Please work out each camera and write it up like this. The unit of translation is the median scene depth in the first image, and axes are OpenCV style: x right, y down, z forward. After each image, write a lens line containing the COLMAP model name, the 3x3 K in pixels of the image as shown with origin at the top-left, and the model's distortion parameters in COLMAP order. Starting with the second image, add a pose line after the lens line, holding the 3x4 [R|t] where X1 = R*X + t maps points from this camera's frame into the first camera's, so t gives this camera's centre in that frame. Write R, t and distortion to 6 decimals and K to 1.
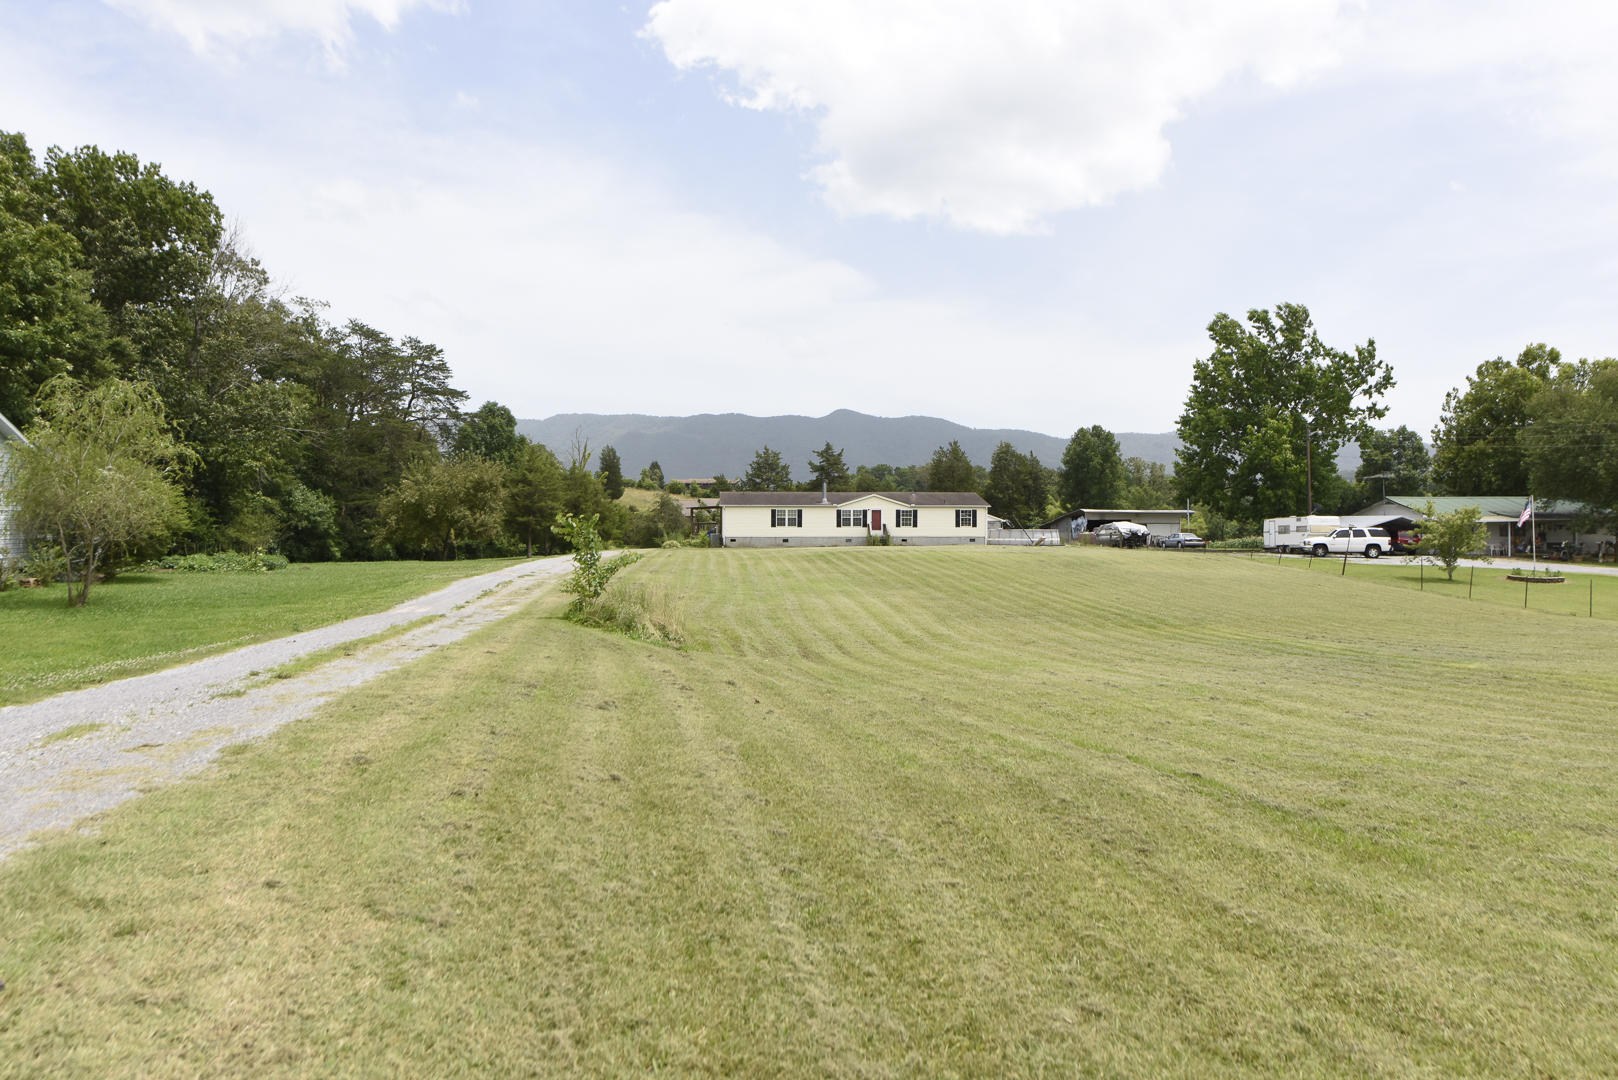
lens RADIAL K [[1063.8, 0, 824.5], [0, 1063.8, 538.3], [0, 0, 1]] dist [-0.000471, -0.000106]
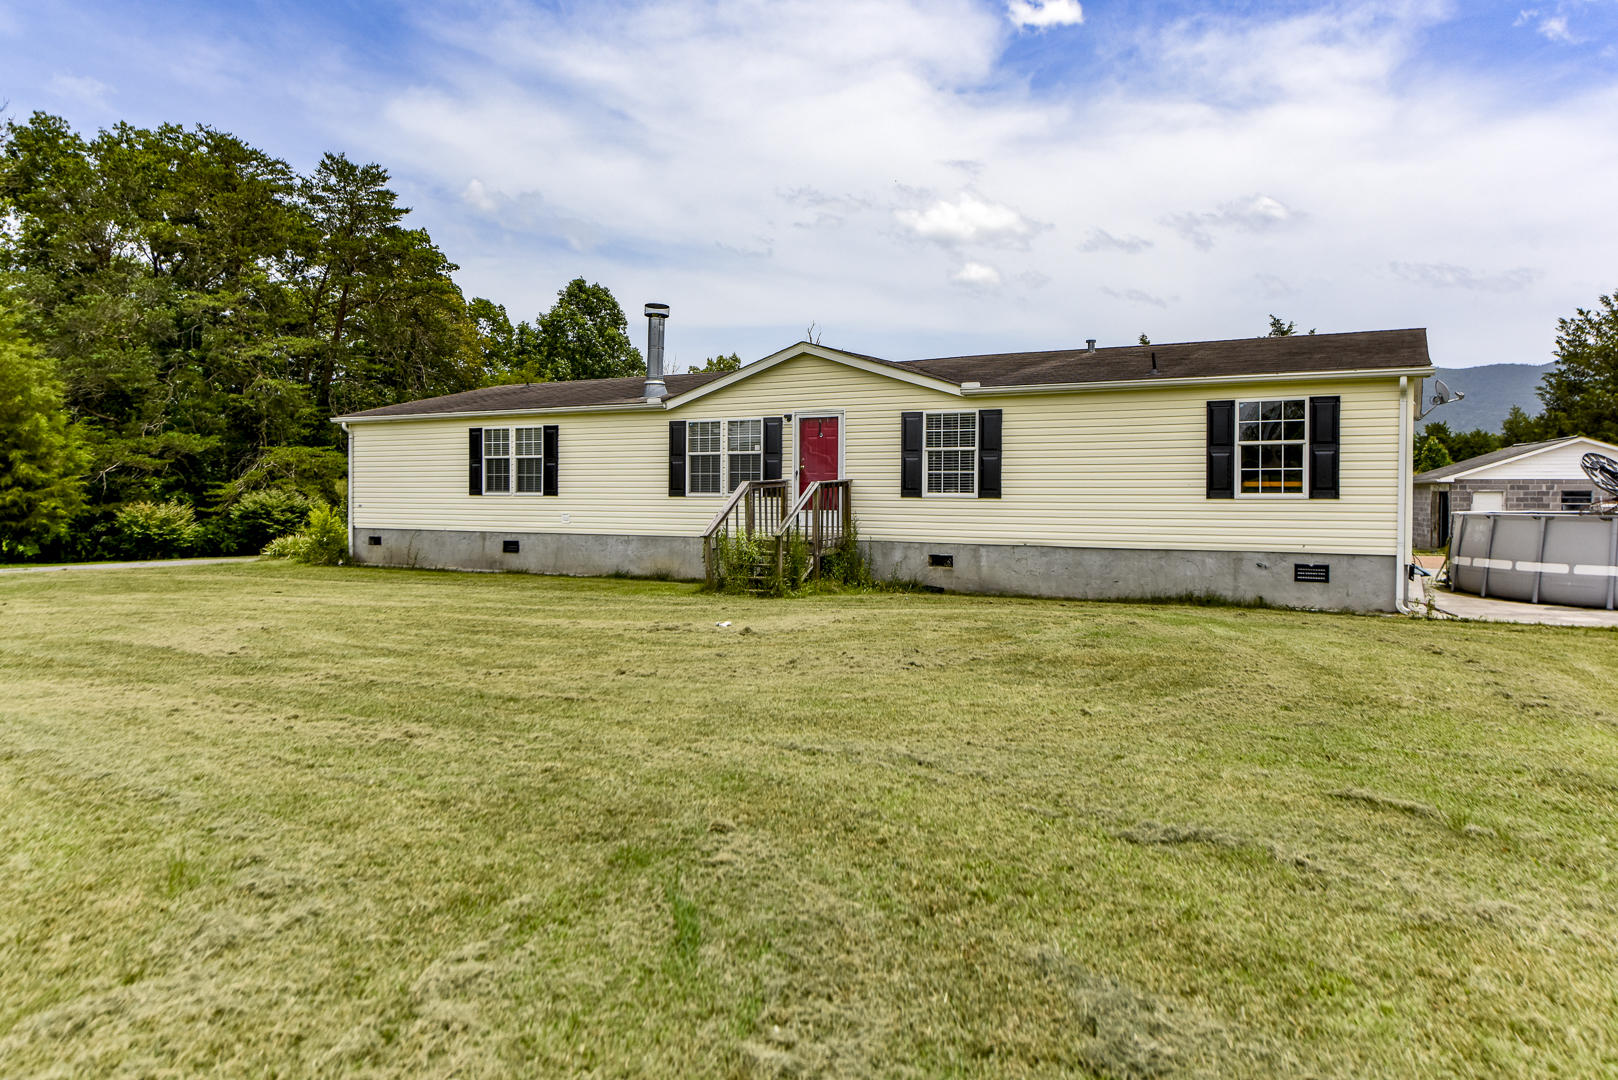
lens RADIAL K [[1063.8, 0, 824.5], [0, 1063.8, 538.3], [0, 0, 1]] dist [-0.000471, -0.000106]
pose [[0.826256, 0.025412, -0.562721, 0.290805], [-0.008424, 0.999428, 0.032763, -0.015234], [0.563232, -0.022330, 0.825997, 1.380314]]
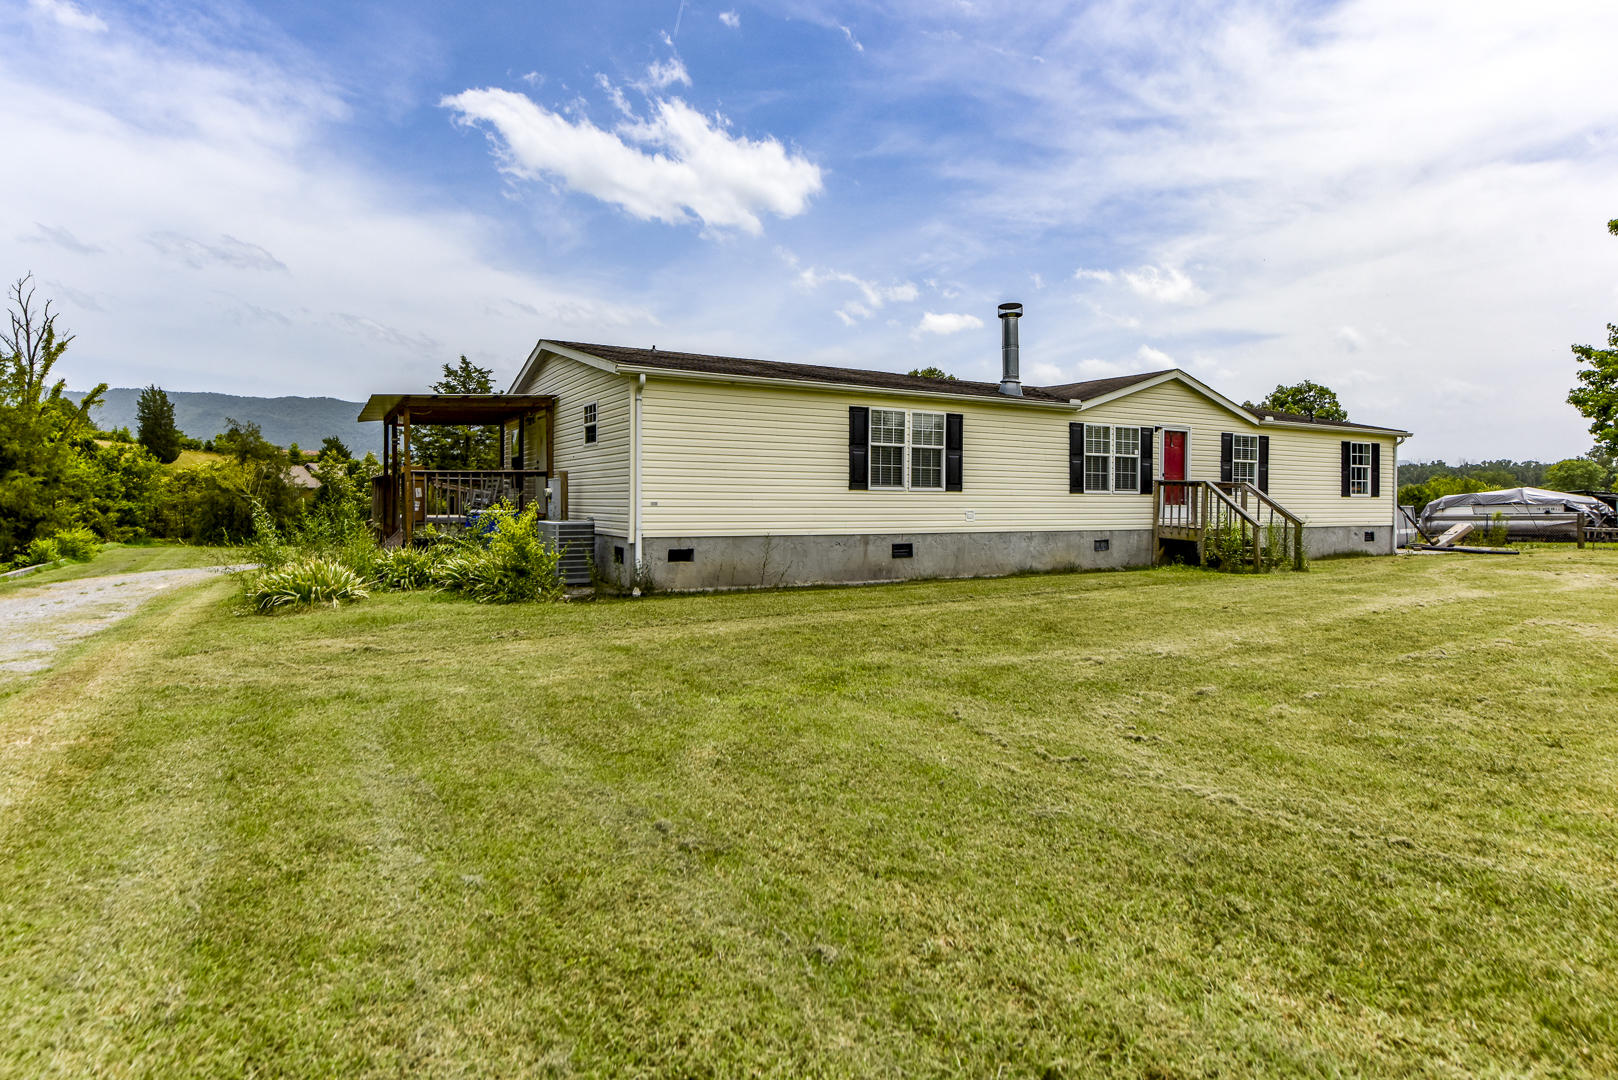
lens RADIAL K [[874.5, 0, 817.2], [0, 874.5, 531.5], [0, 0, 1]] dist [0.006174, 0.000725]
pose [[0.910919, -0.009792, 0.412469, -0.214310], [0.002034, 0.999813, 0.019245, -0.009136], [-0.412580, -0.016692, 0.910769, 1.402261]]
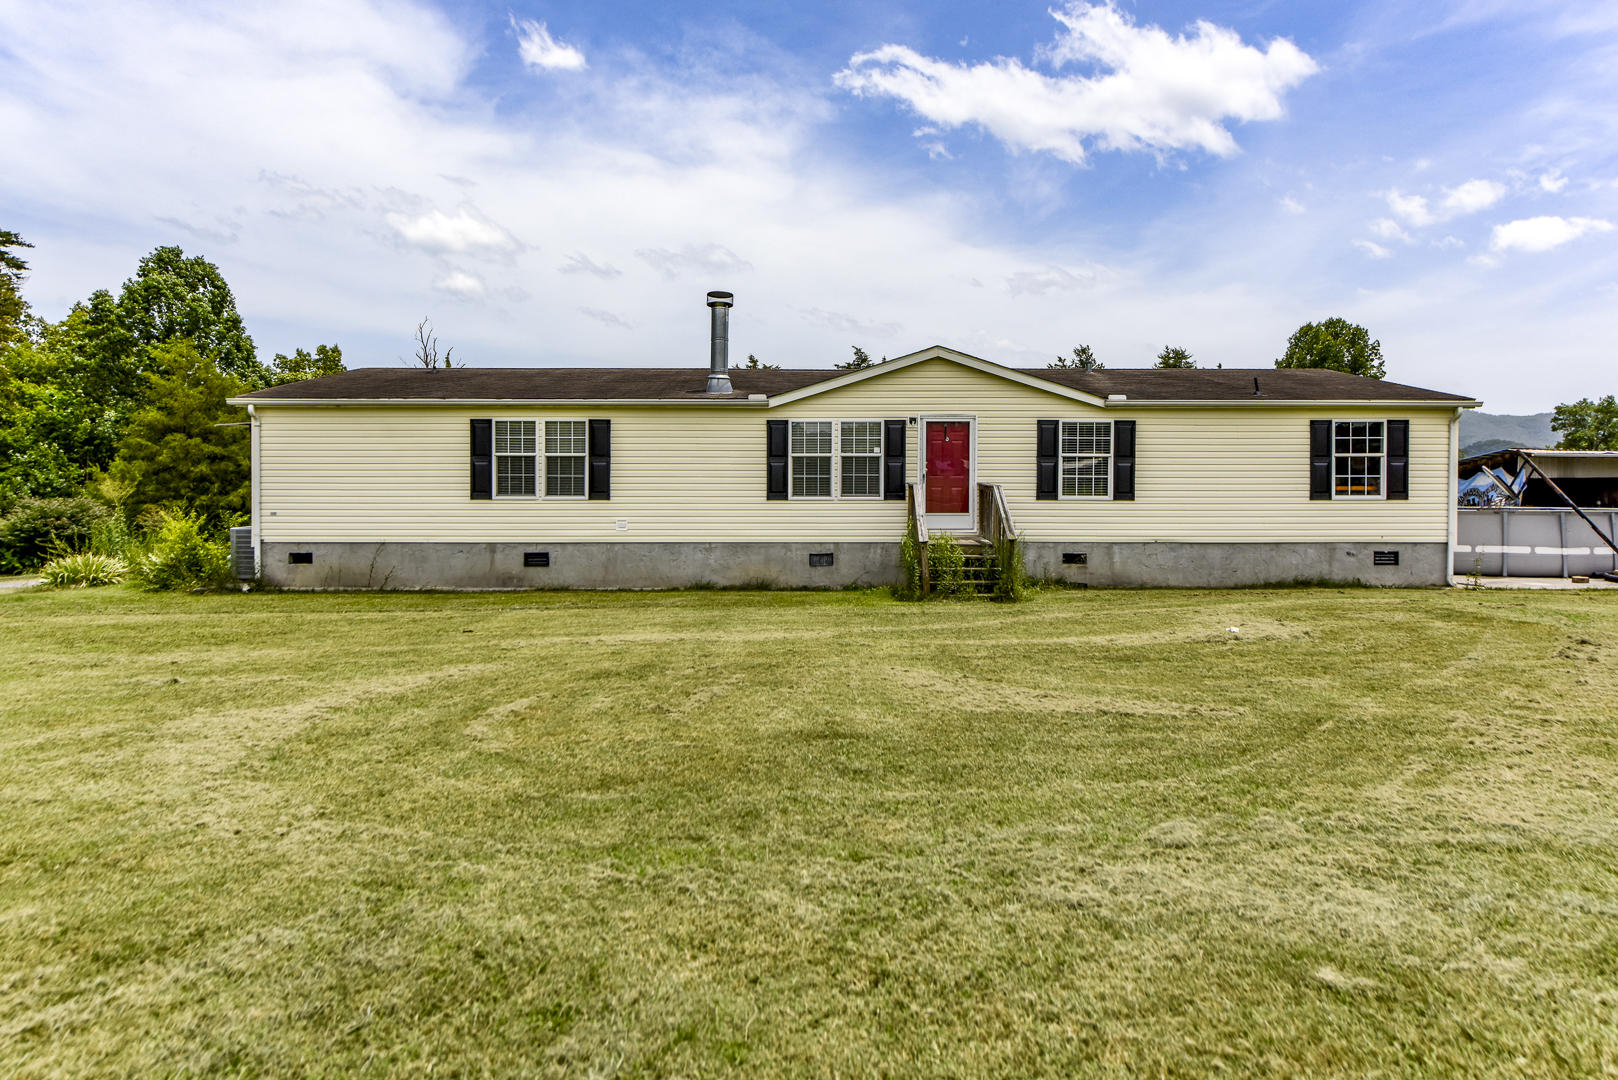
lens RADIAL K [[965.2, 0, 809.0], [0, 965.2, 540.0], [0, 0, 1]] dist [0.005055, 0.000030]
pose [[0.995559, 0.004251, -0.094044, 0.065690], [-0.000924, 0.999373, 0.035390, -0.015358], [0.094135, -0.035146, 0.994939, 1.340837]]
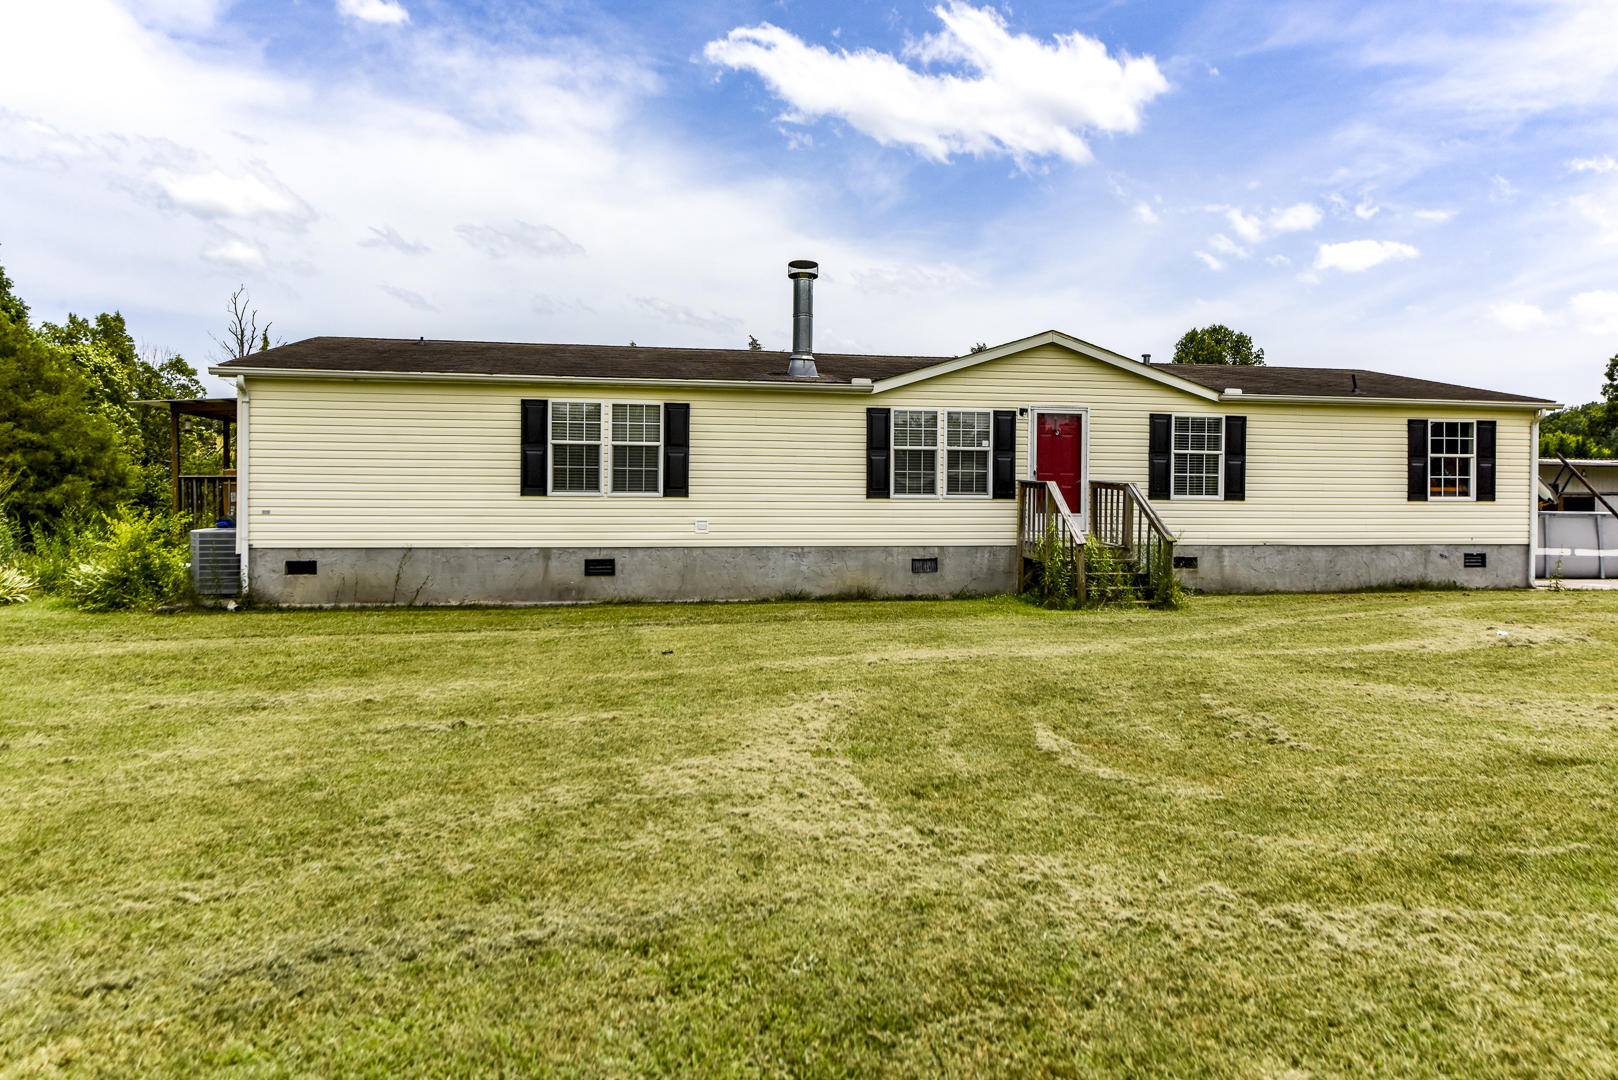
lens RADIAL K [[1039.1, 0, 820.0], [0, 1039.1, 539.3], [0, 0, 1]] dist [0.005795, -0.000235]
pose [[0.996446, 0.001390, 0.084217, -0.022183], [-0.003566, 0.999663, 0.025694, -0.012911], [-0.084153, -0.025903, 0.996116, 1.356604]]
